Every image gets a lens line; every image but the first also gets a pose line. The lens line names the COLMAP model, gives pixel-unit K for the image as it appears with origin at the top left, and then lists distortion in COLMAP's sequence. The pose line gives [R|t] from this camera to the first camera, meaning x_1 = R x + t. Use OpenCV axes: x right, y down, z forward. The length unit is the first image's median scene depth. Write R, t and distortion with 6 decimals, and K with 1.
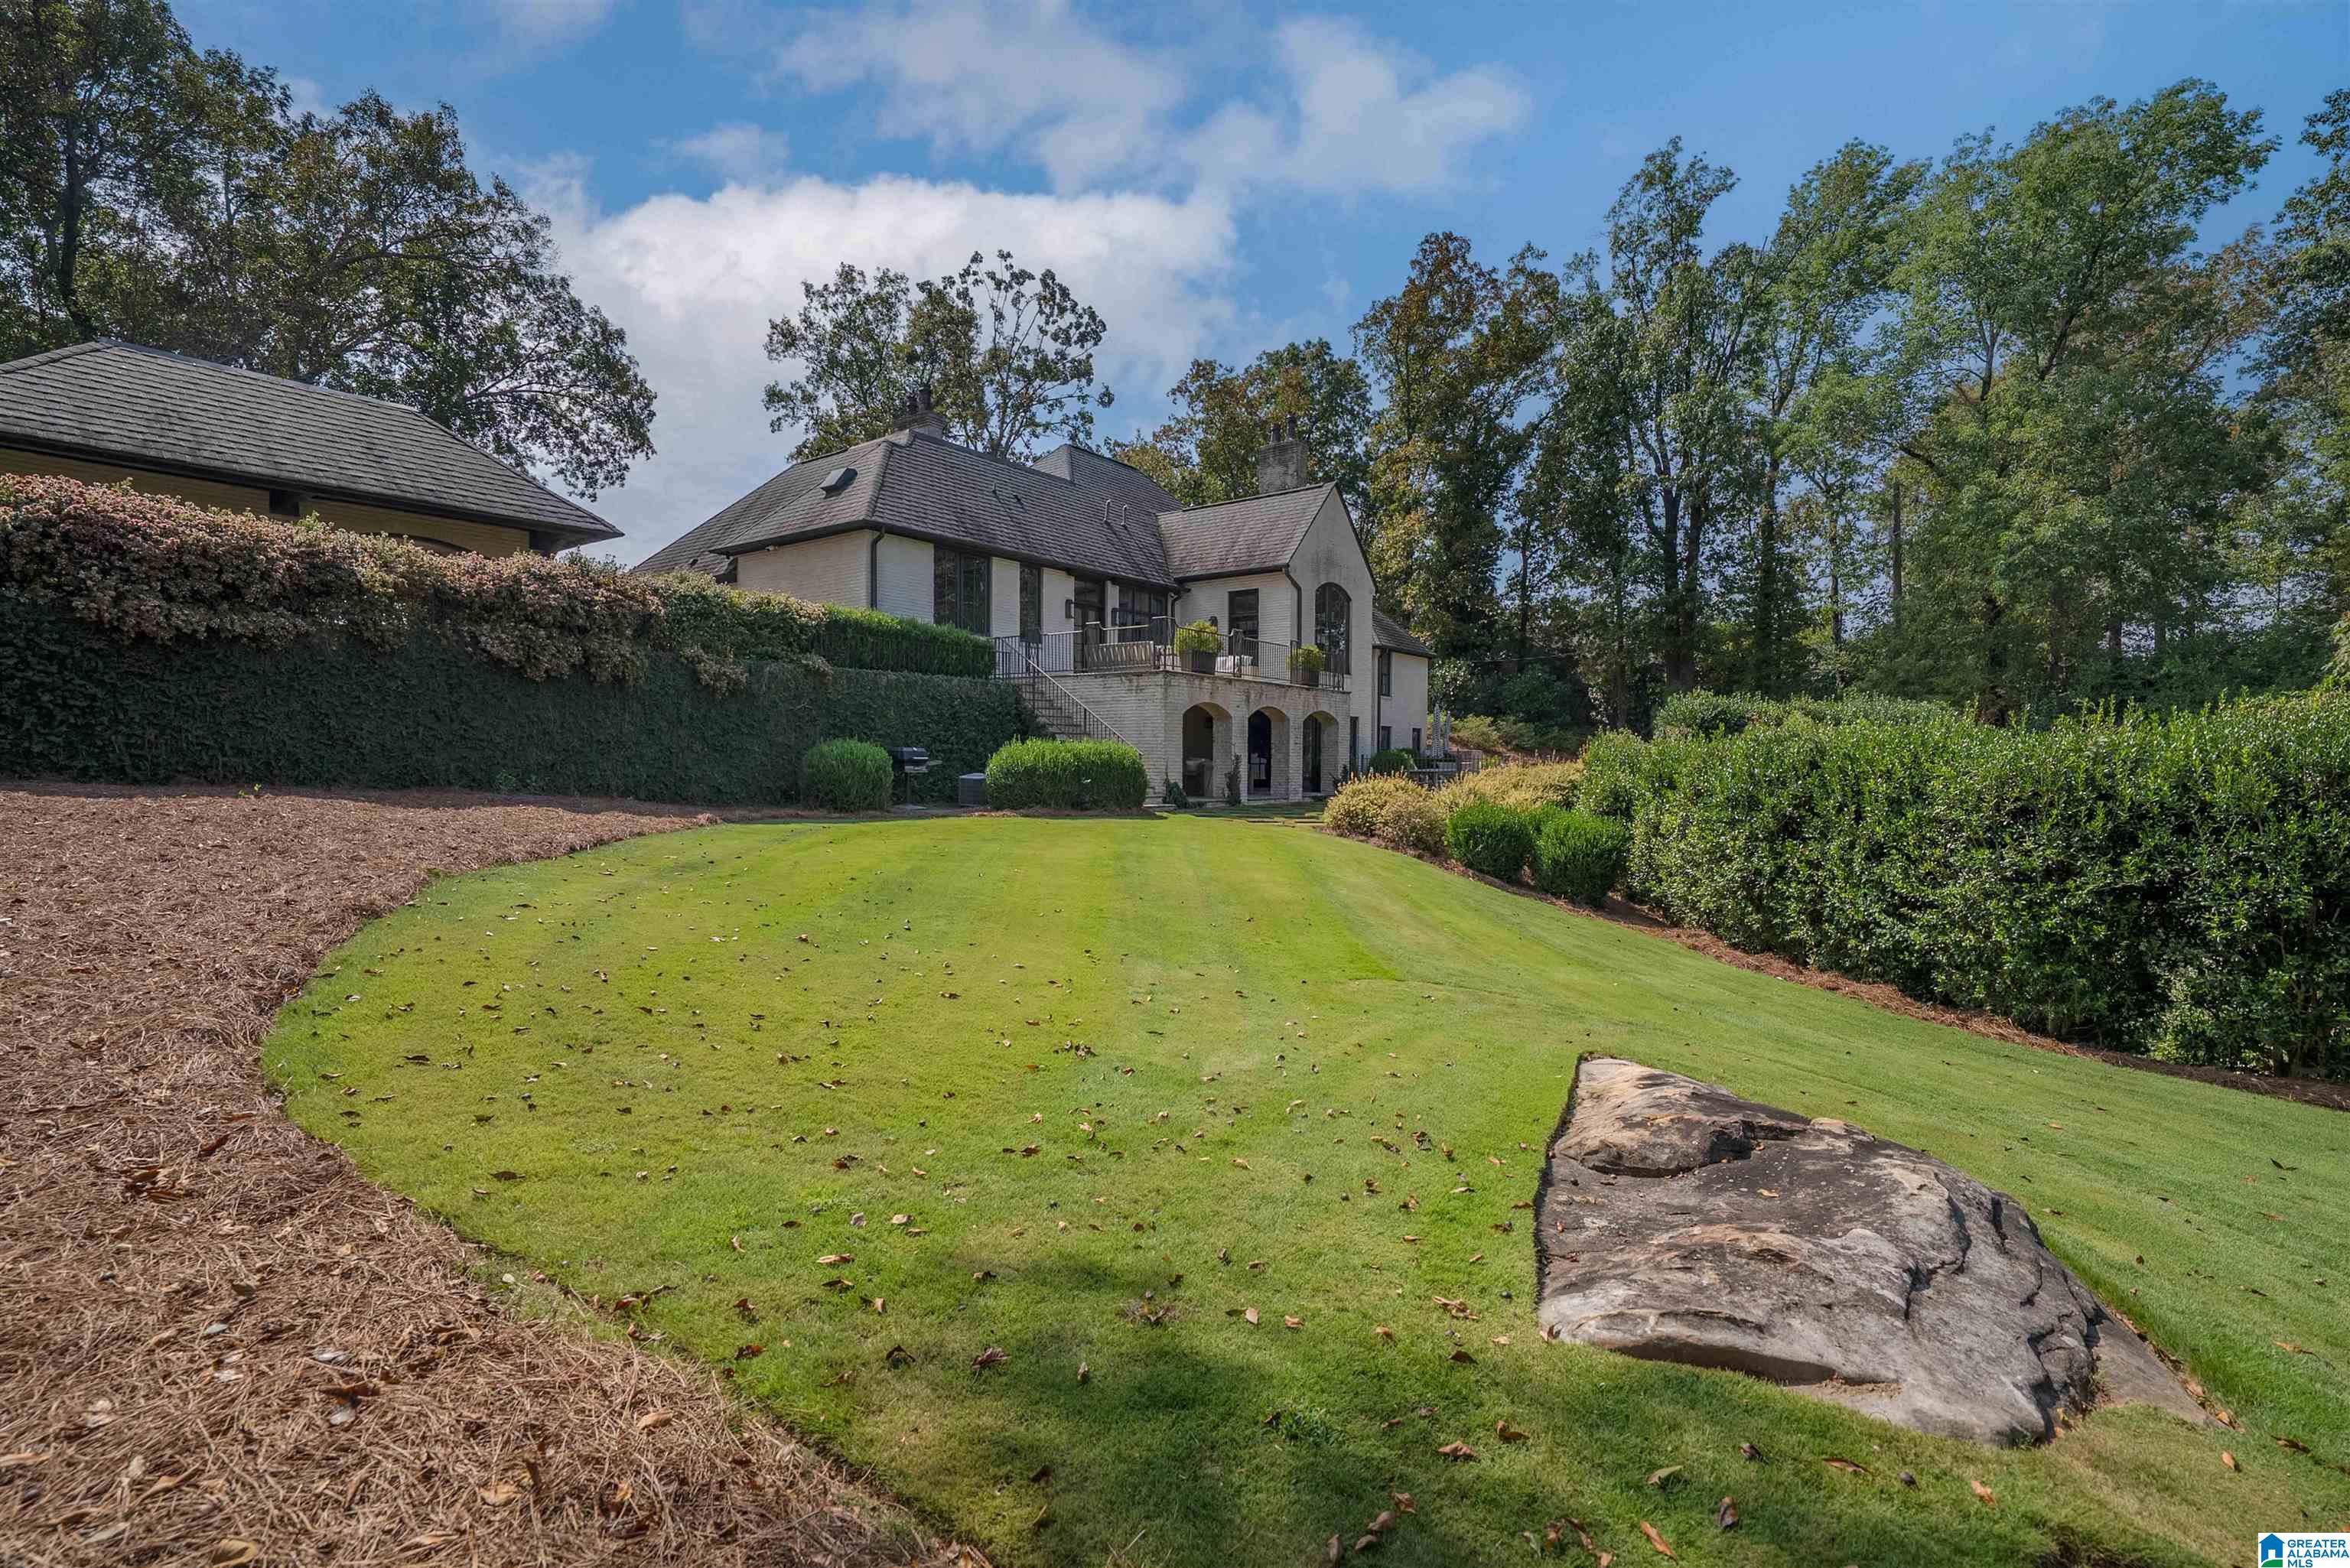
lens RADIAL K [[1072.2, 0, 1165.9], [0, 1072.2, 767.5], [0, 0, 1]] dist [-0.004992, 0.003537]
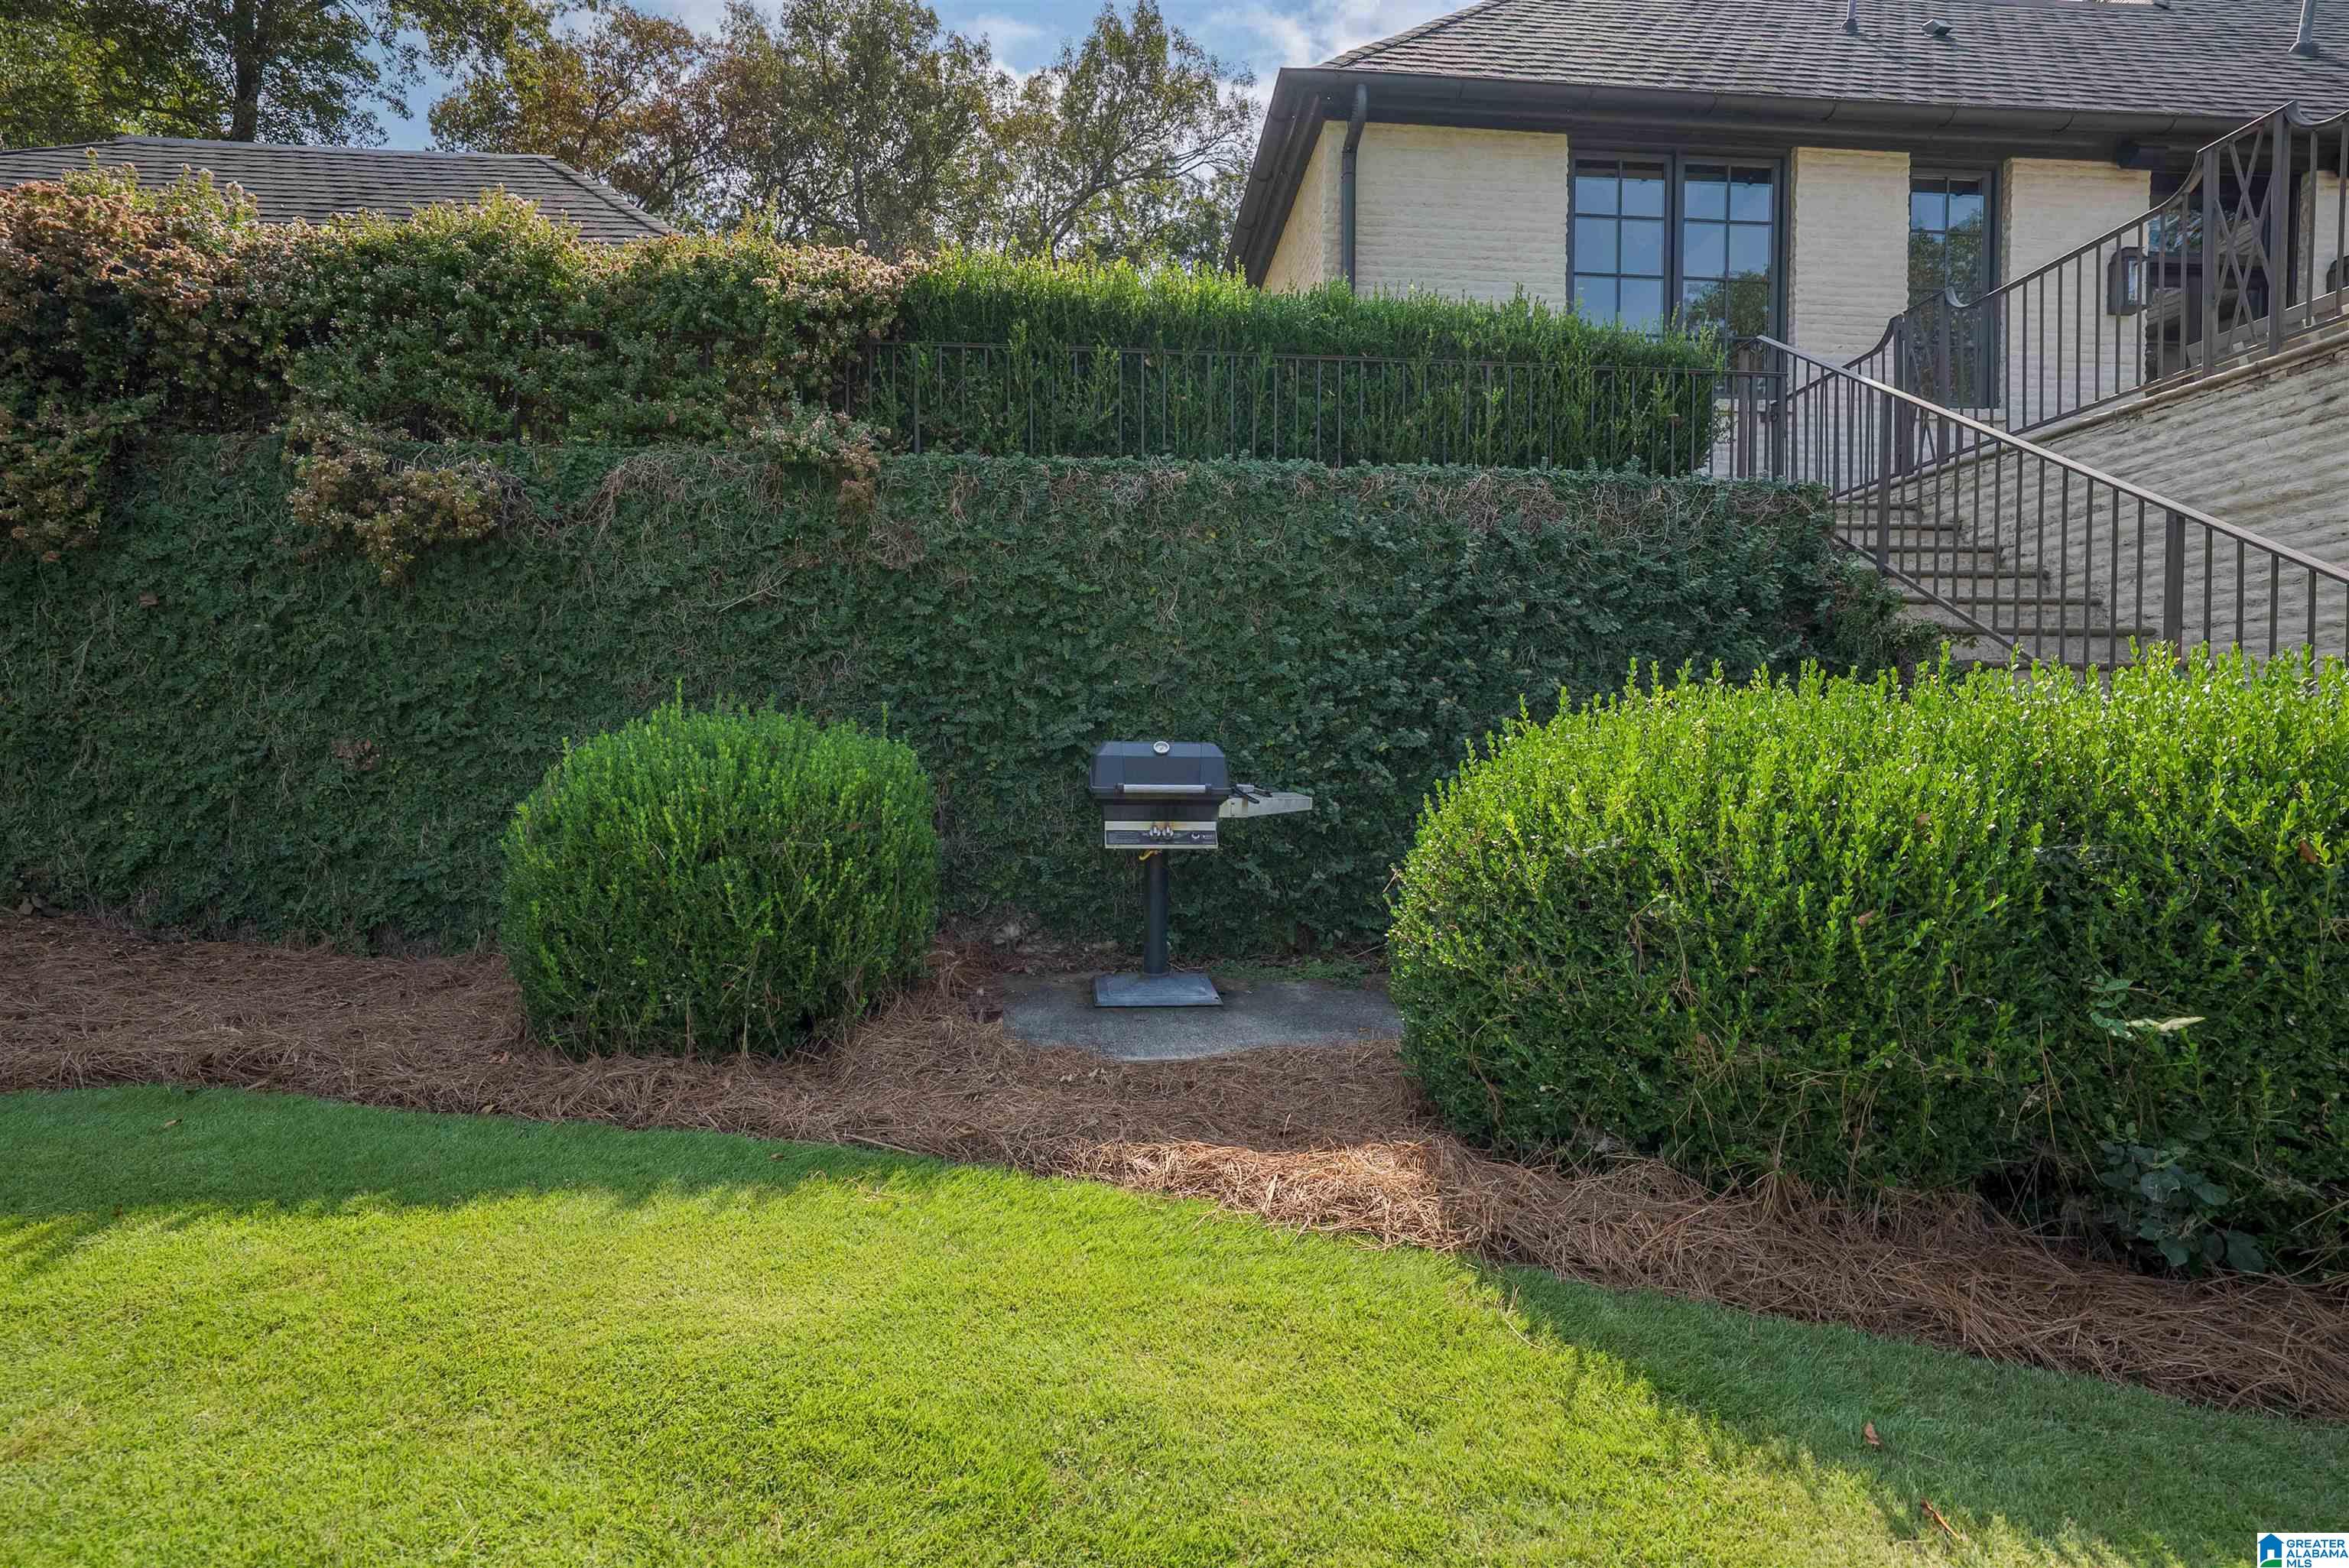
lens RADIAL K [[1071.7, 0, 1165.4], [0, 1071.7, 767.5], [0, 0, 1]] dist [-0.004992, 0.003537]
pose [[0.659569, 0.004180, -0.751632, -0.044686], [-0.010898, 0.999933, -0.004003, -0.008872], [0.751565, 0.010832, 0.659570, 0.646716]]
